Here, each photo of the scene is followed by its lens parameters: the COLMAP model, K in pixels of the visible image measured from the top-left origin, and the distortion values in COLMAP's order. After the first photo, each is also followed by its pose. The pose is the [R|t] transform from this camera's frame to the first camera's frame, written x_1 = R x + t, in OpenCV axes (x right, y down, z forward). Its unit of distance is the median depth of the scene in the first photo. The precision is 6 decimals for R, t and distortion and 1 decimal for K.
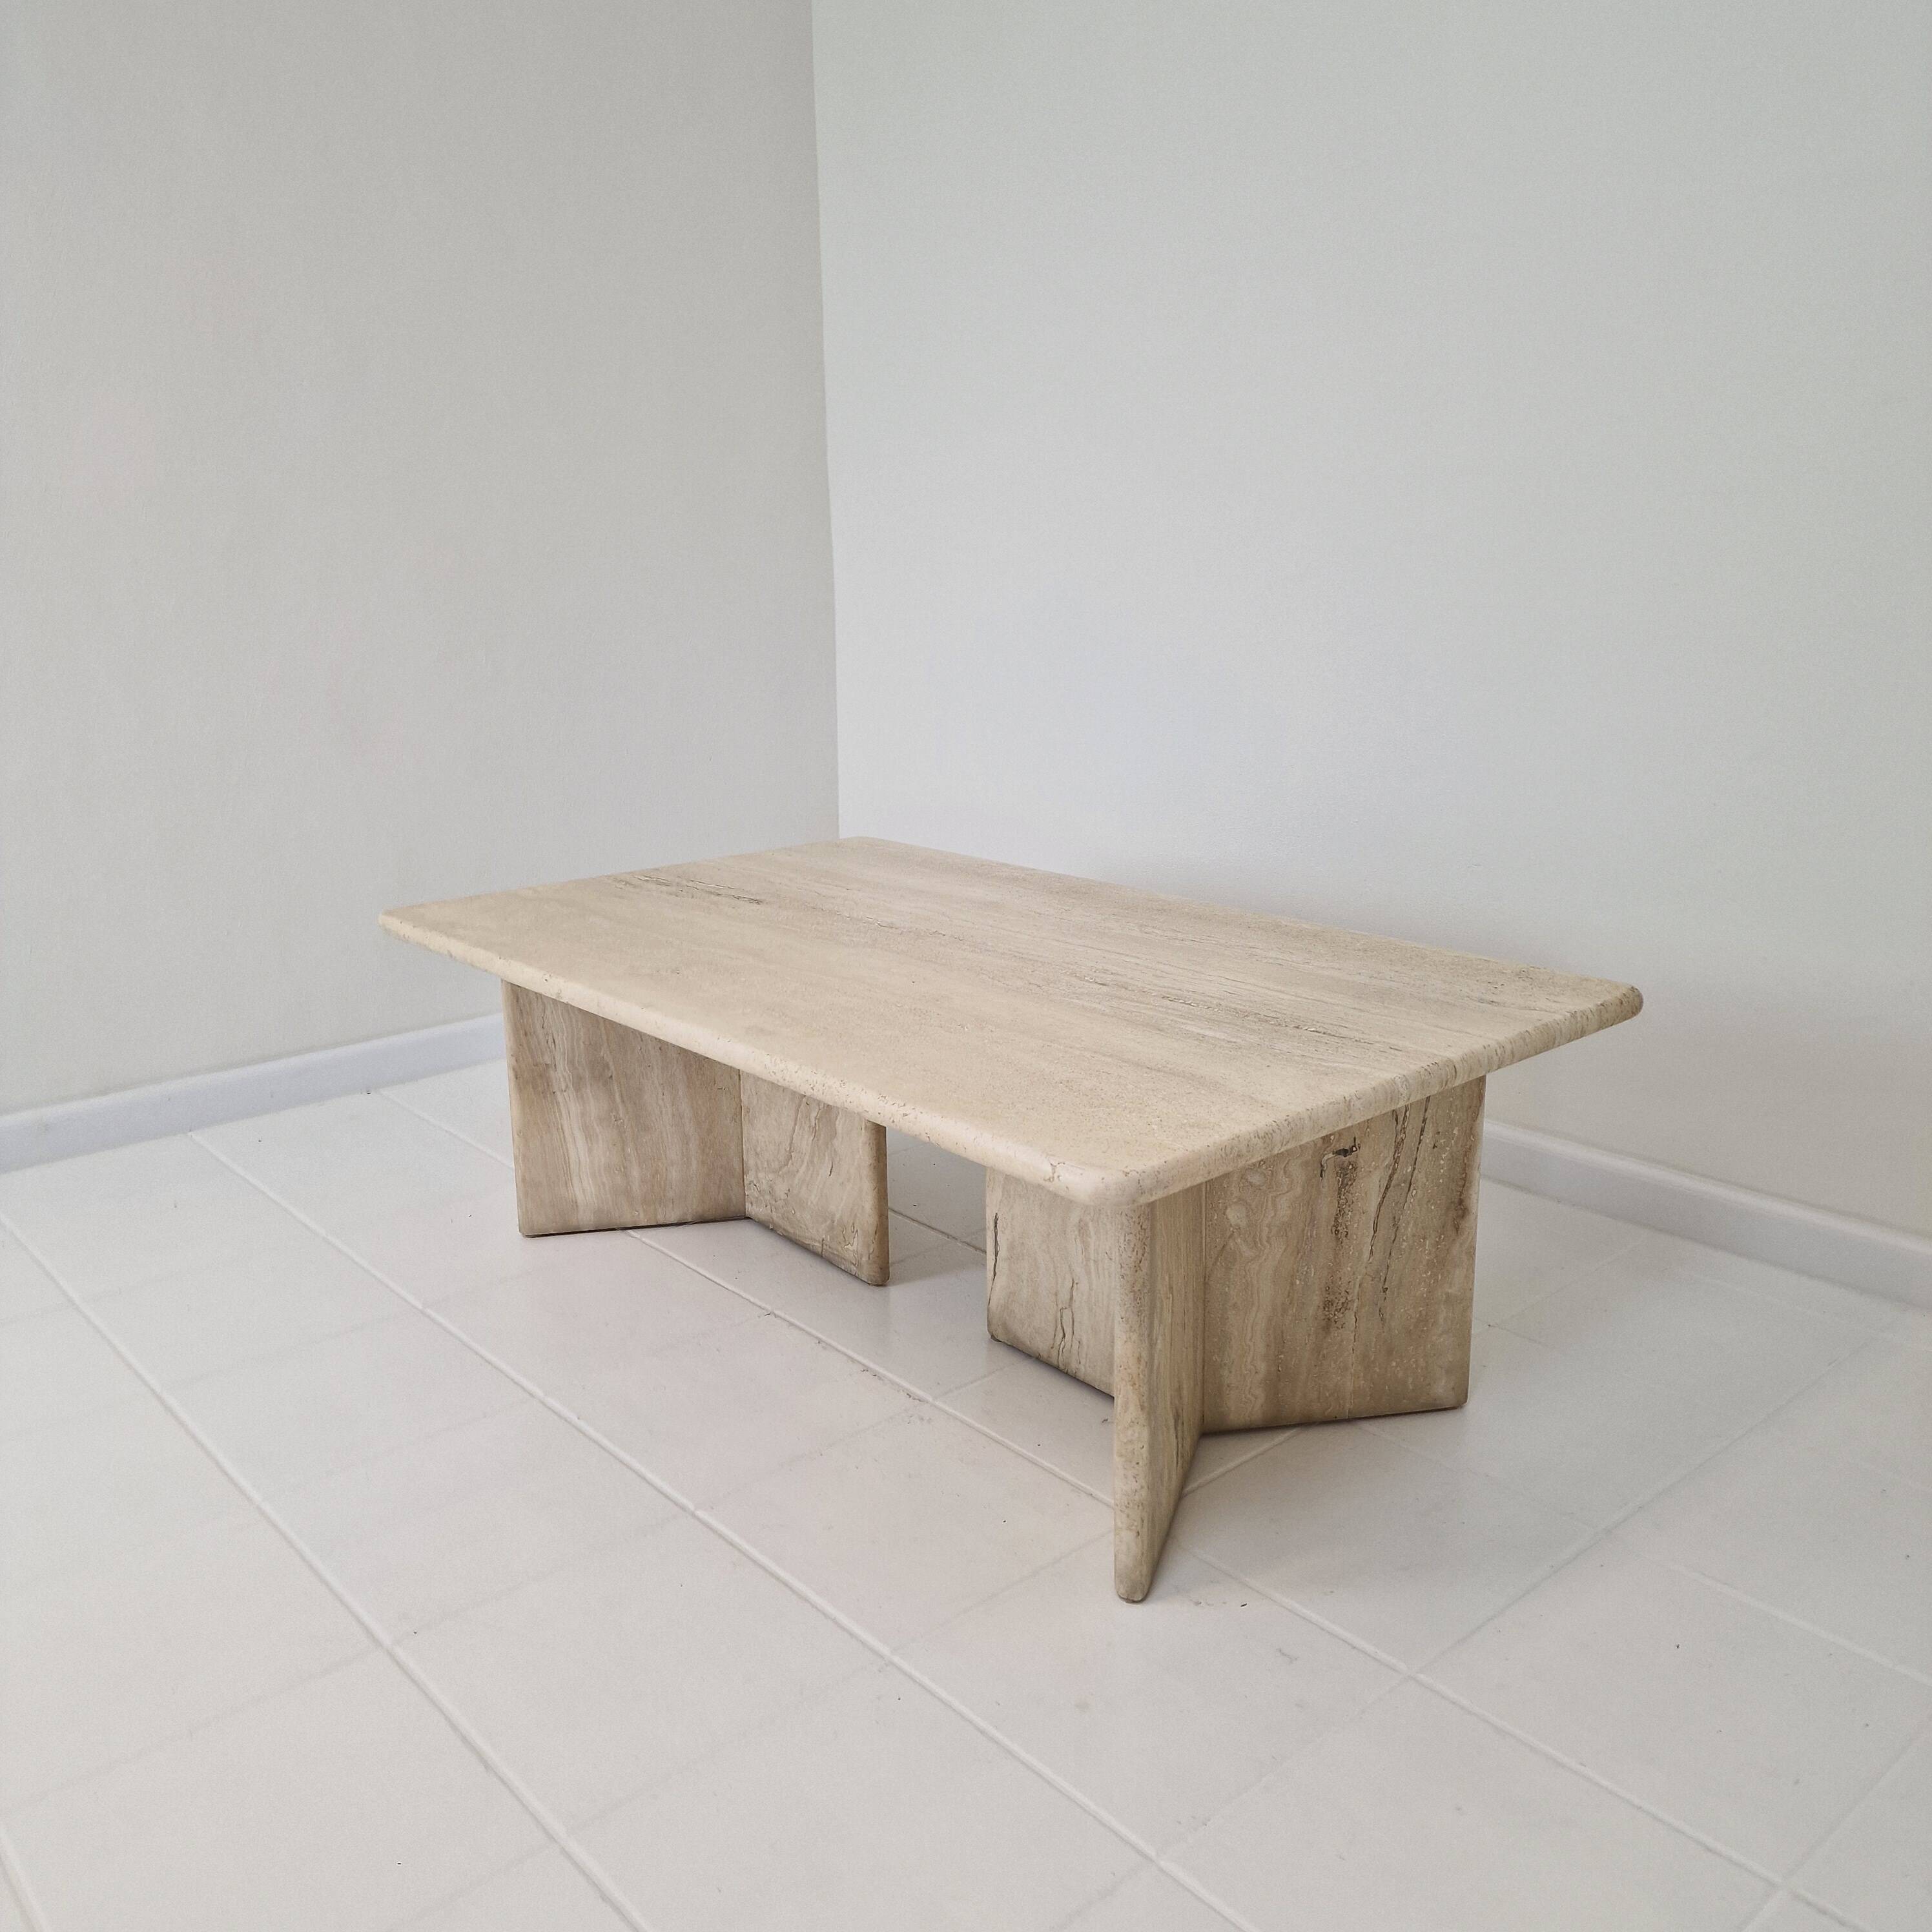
lens RADIAL K [[1691.6, 0, 973.7], [0, 1691.6, 949.7], [0, 0, 1]] dist [0.193080, -0.425086]
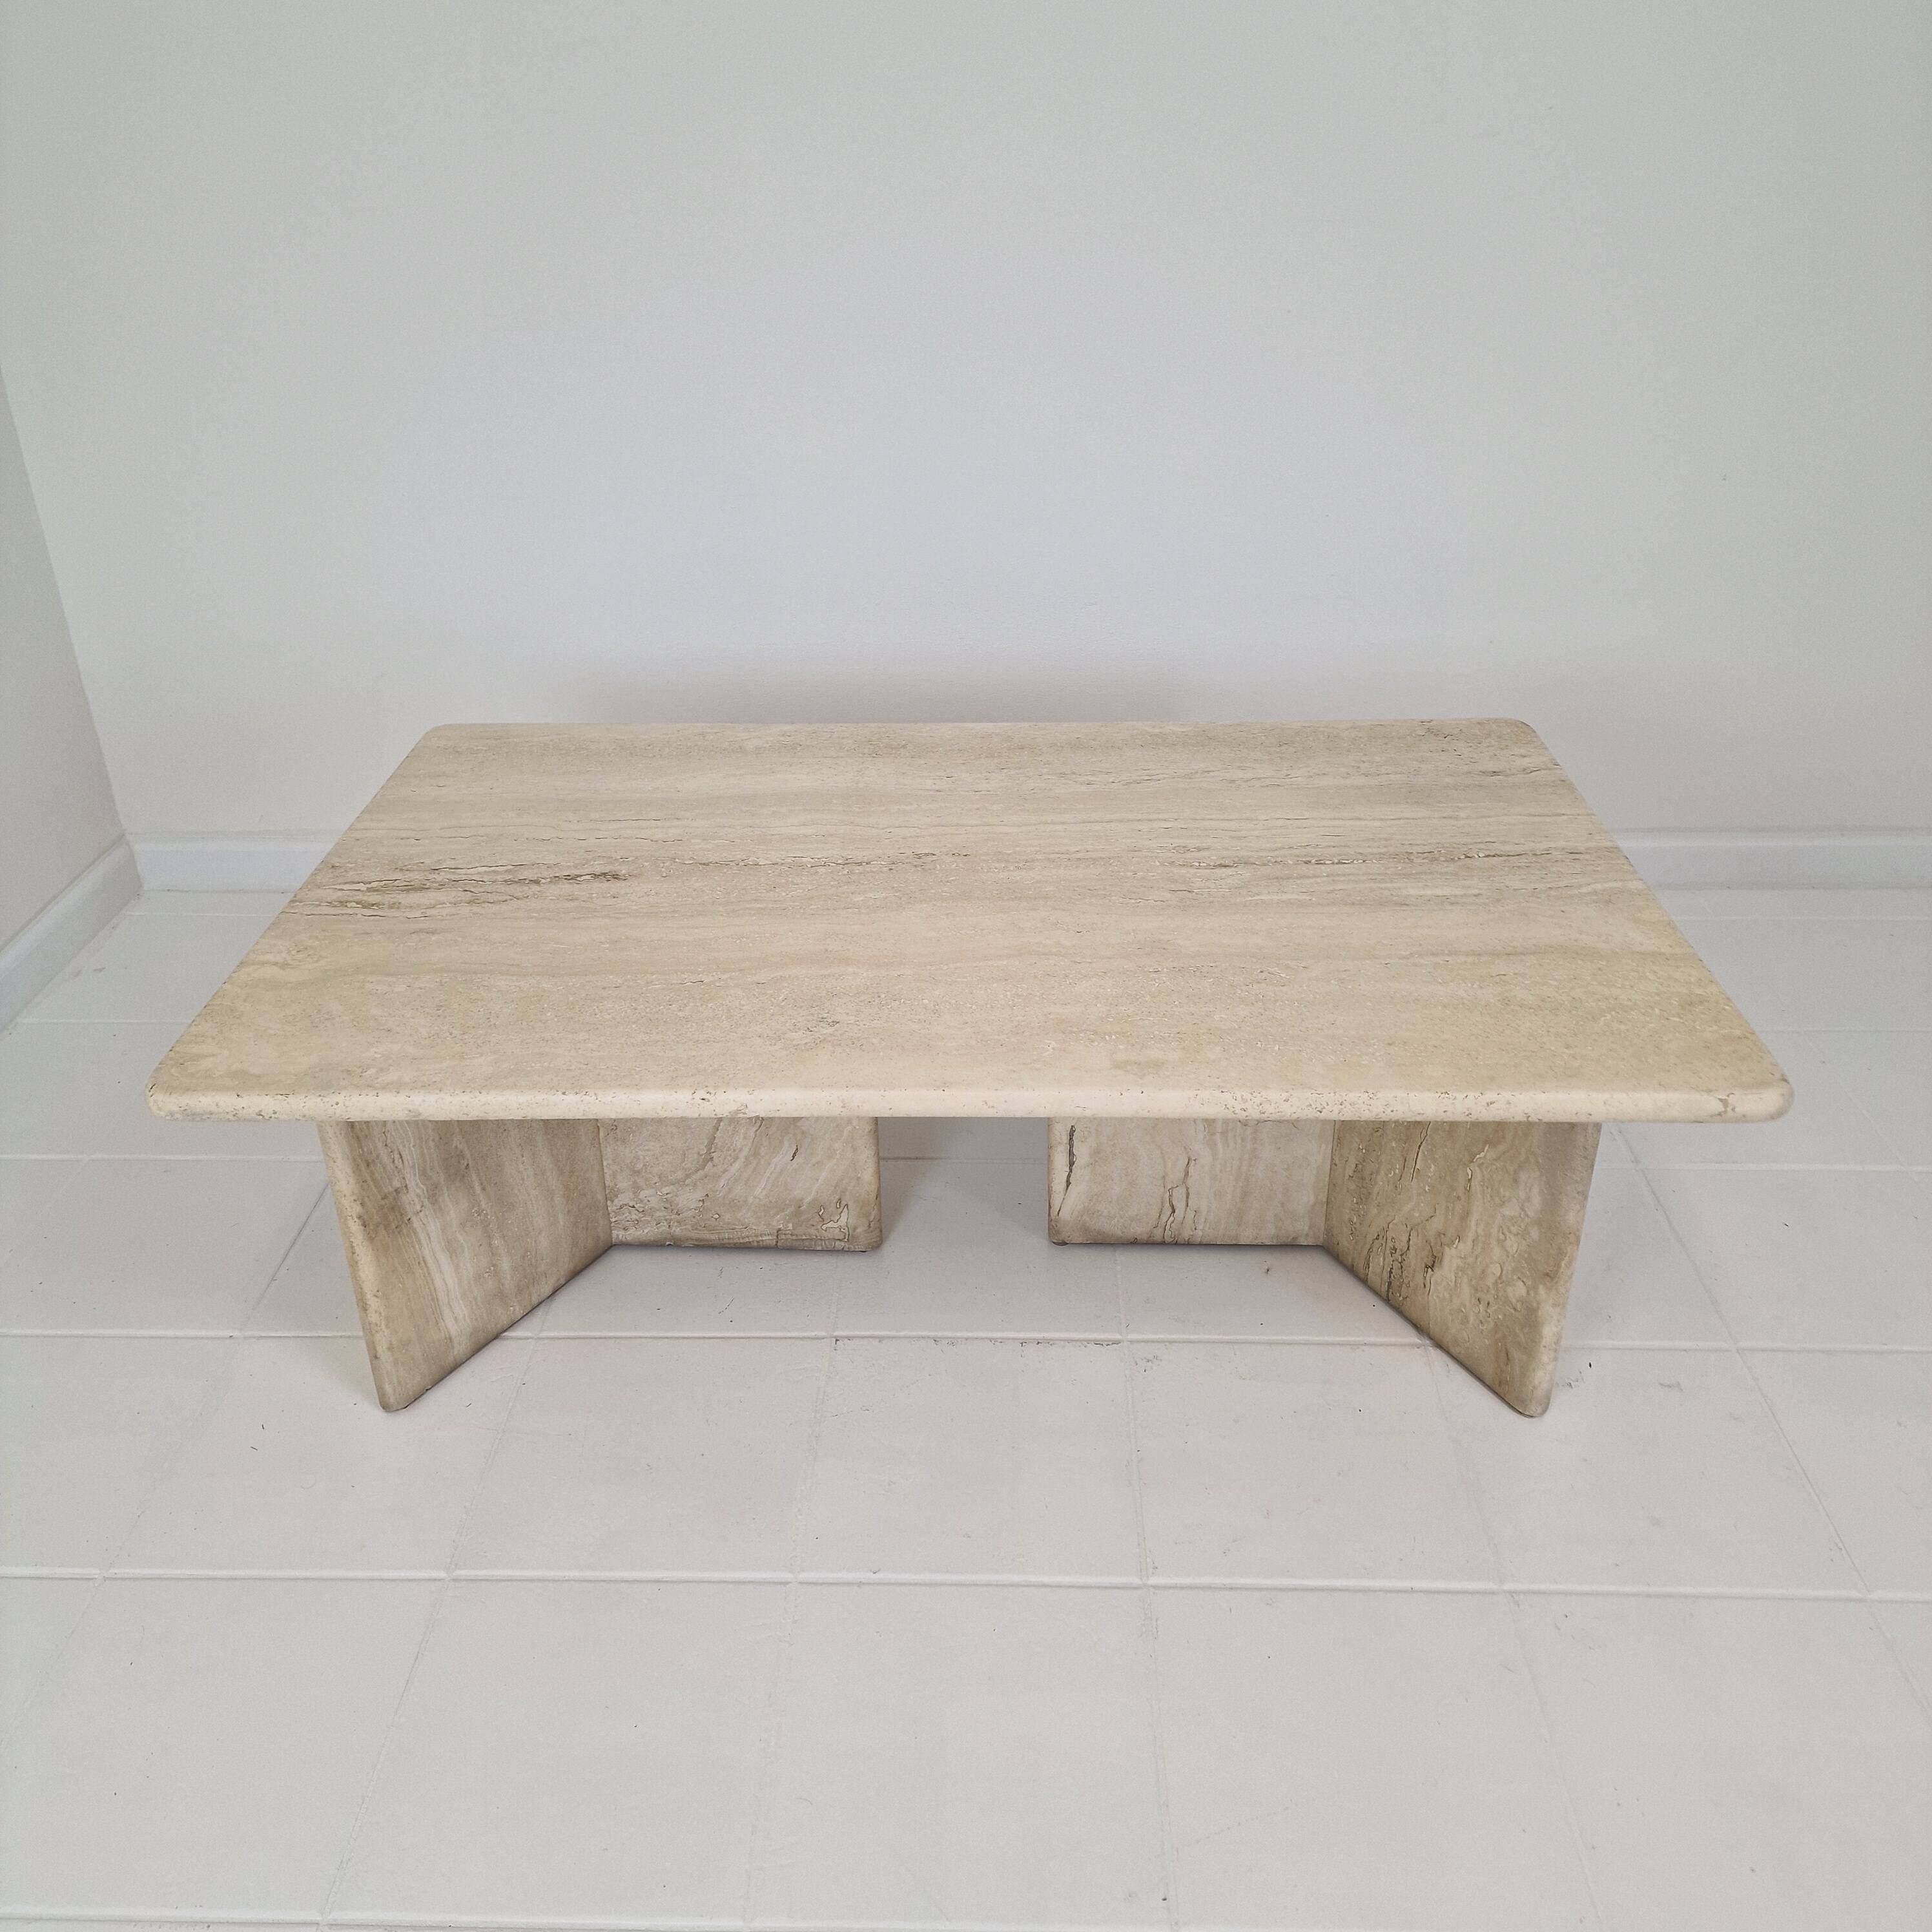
lens RADIAL K [[1692.1, 0, 957.6], [0, 1692.1, 935.6], [0, 0, 1]] dist [0.171096, -0.340091]
pose [[0.686853, -0.347157, 0.638526, -0.633707], [0.182079, 0.932723, 0.311247, -0.261320], [-0.703619, -0.097519, 0.703854, 0.439057]]
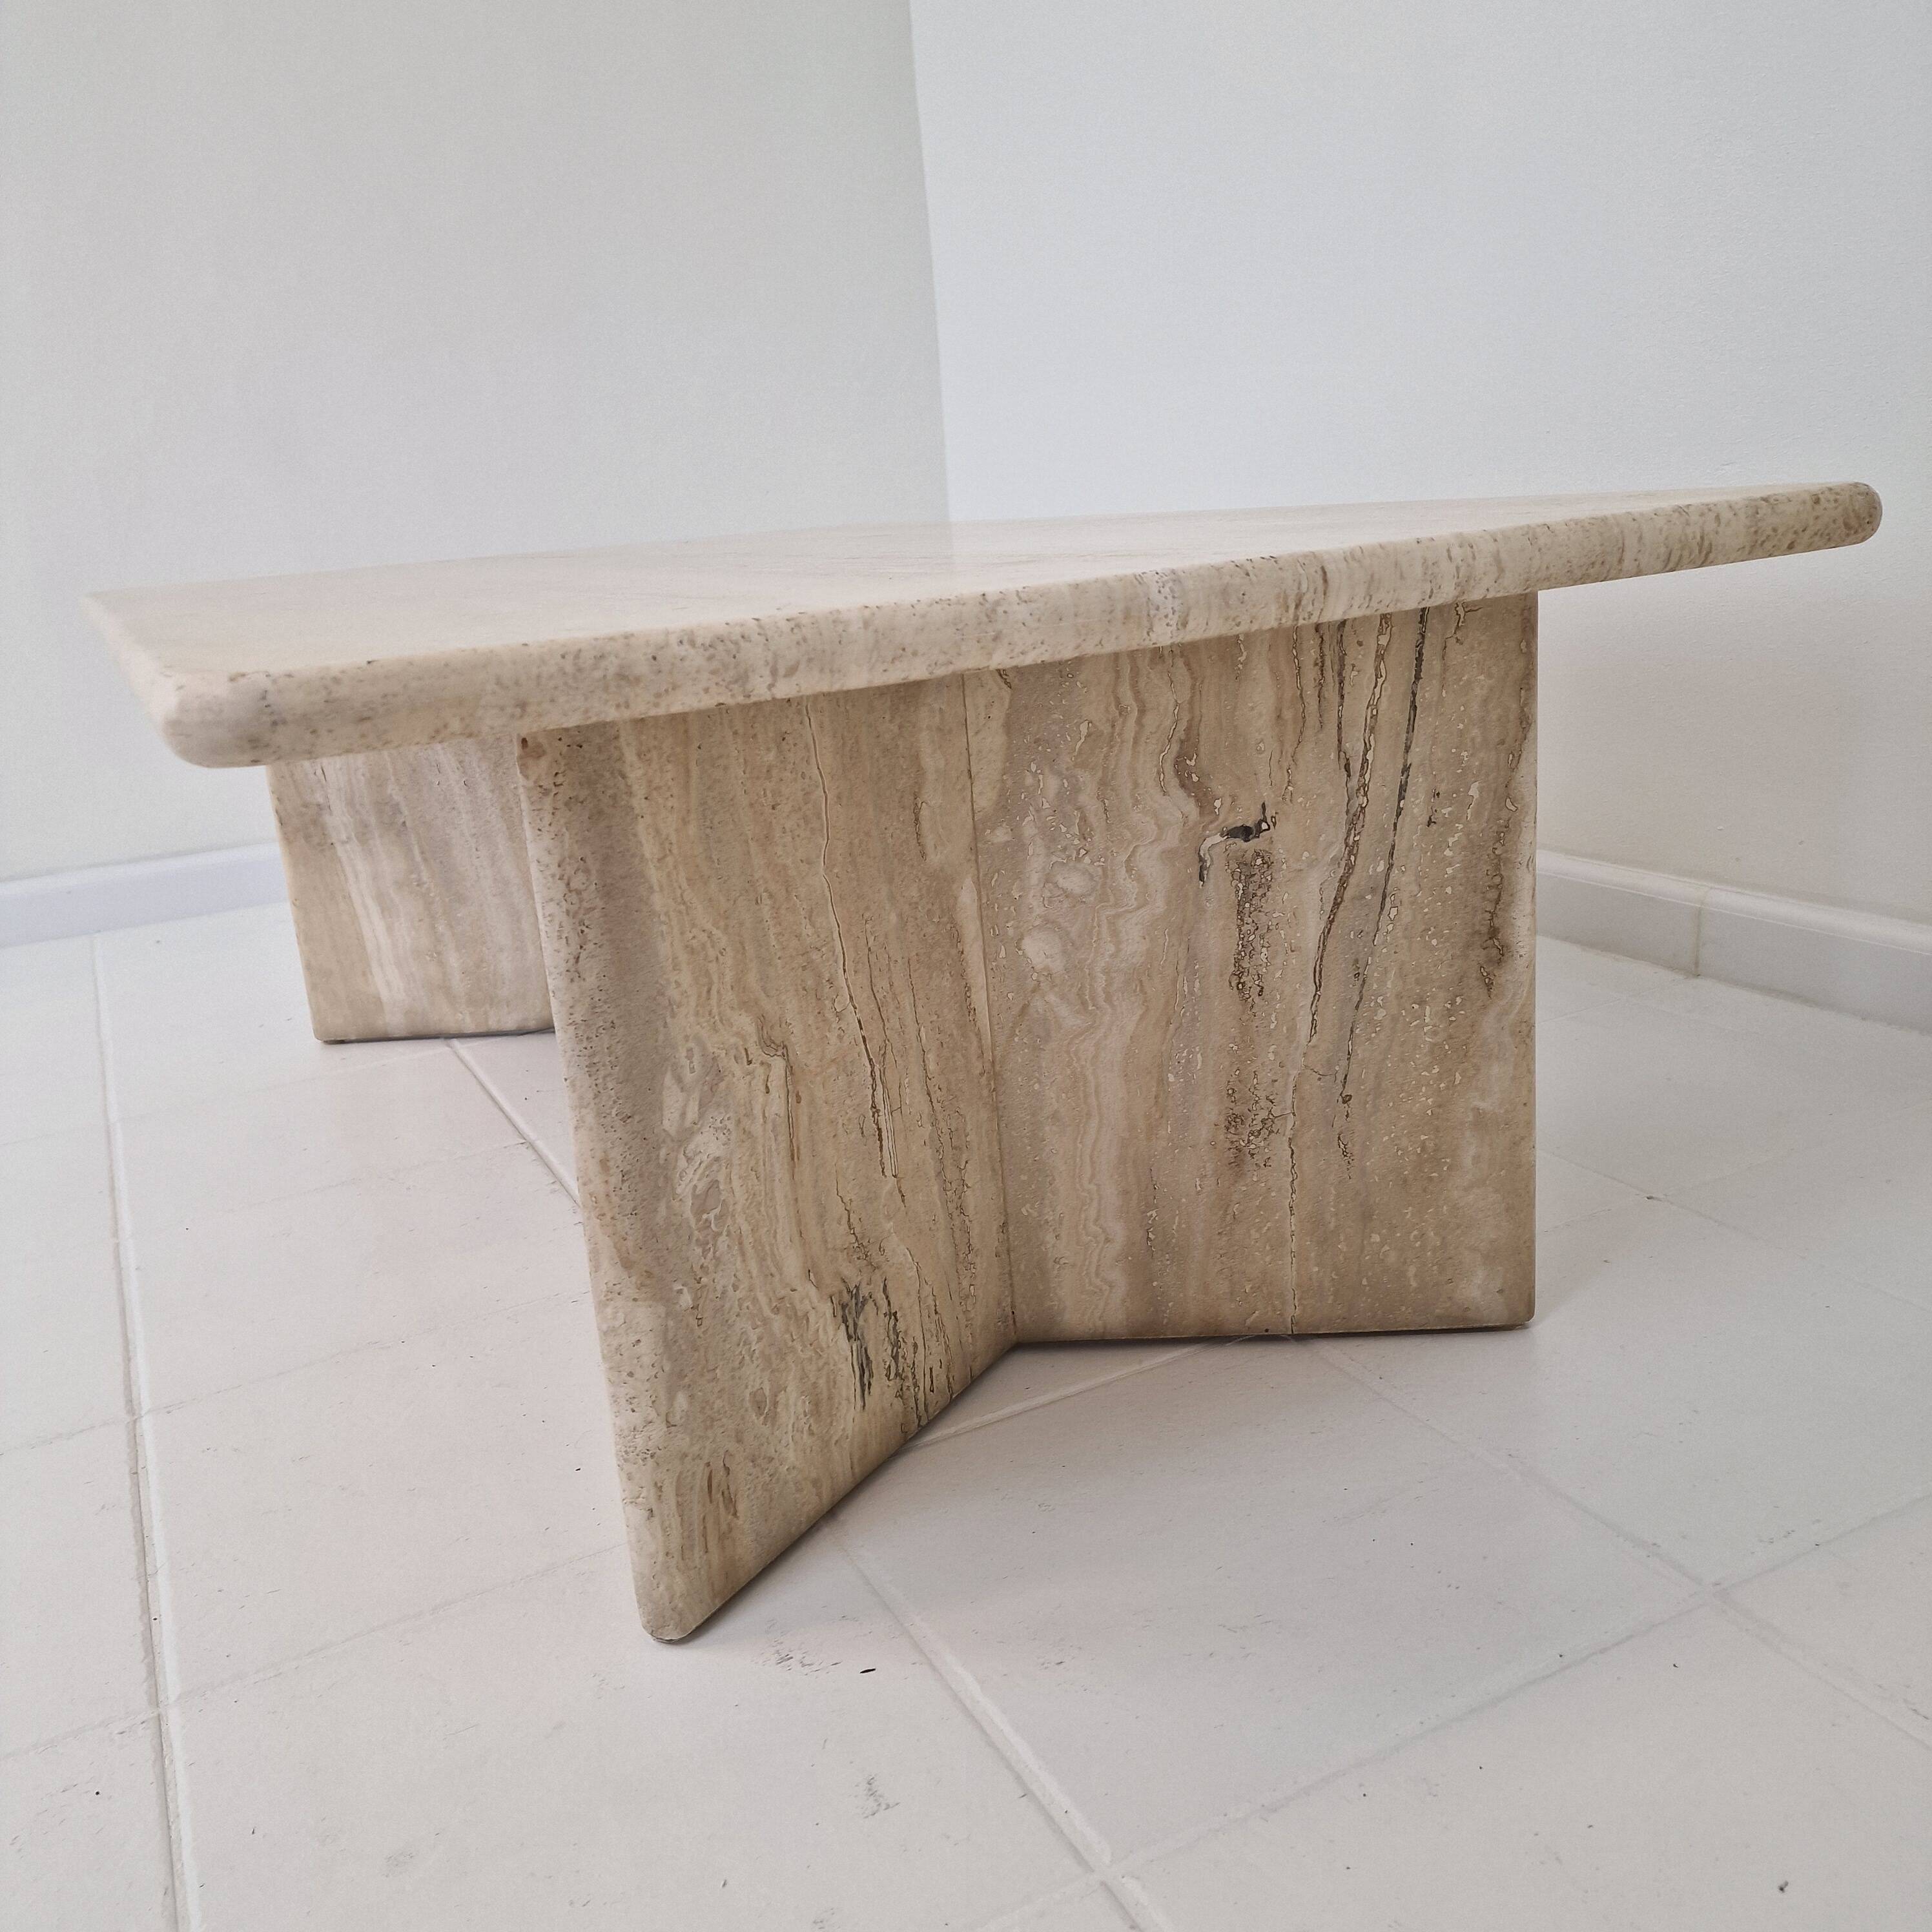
lens RADIAL K [[1710.8, 0, 961.8], [0, 1710.8, 934.2], [0, 0, 1]] dist [0.163876, -0.297327]
pose [[0.964105, -0.000948, -0.265520, 0.264386], [0.008339, 0.999608, 0.026710, 0.130428], [0.265390, -0.027965, 0.963735, 0.446645]]
